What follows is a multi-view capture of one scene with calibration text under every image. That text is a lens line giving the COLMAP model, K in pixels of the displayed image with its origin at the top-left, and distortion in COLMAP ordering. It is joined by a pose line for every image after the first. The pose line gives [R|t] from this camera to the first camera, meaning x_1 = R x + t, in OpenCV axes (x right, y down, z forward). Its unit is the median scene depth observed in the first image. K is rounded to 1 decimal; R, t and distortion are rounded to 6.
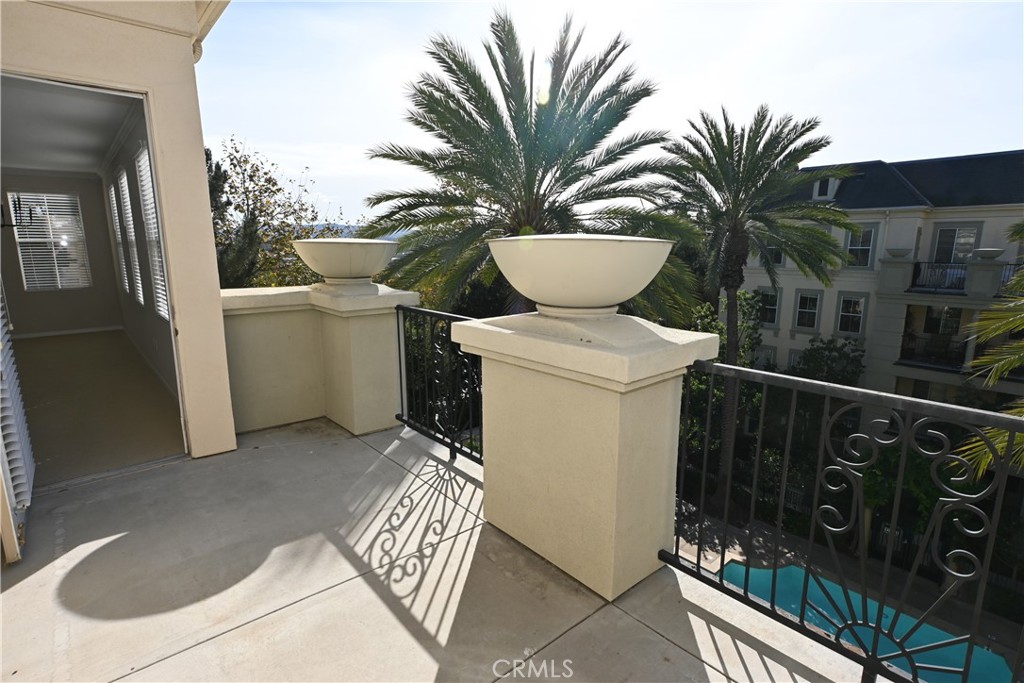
lens RADIAL K [[504.1, 0, 509.0], [0, 504.1, 341.6], [0, 0, 1]] dist [0.029984, 0.000304]
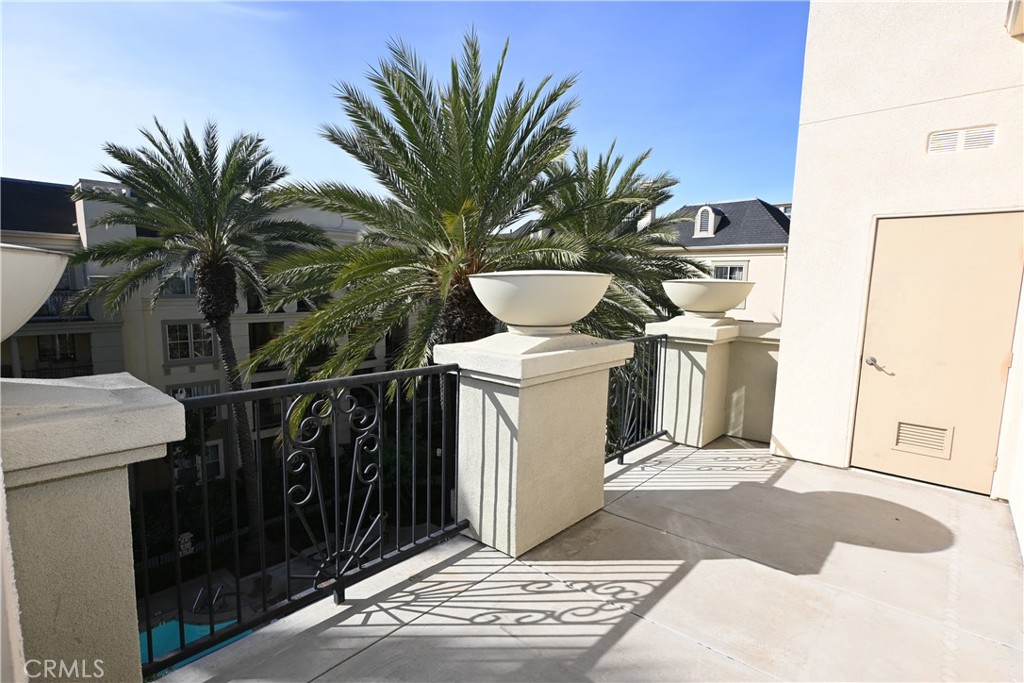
lens RADIAL K [[504.1, 0, 509.0], [0, 504.1, 346.3], [0, 0, 1]] dist [0.029984, 0.000304]
pose [[-0.125553, -0.118386, 0.984998, -0.971461], [0.159402, 0.977548, 0.137809, -0.186549], [-0.979197, 0.174313, -0.103863, 1.055825]]
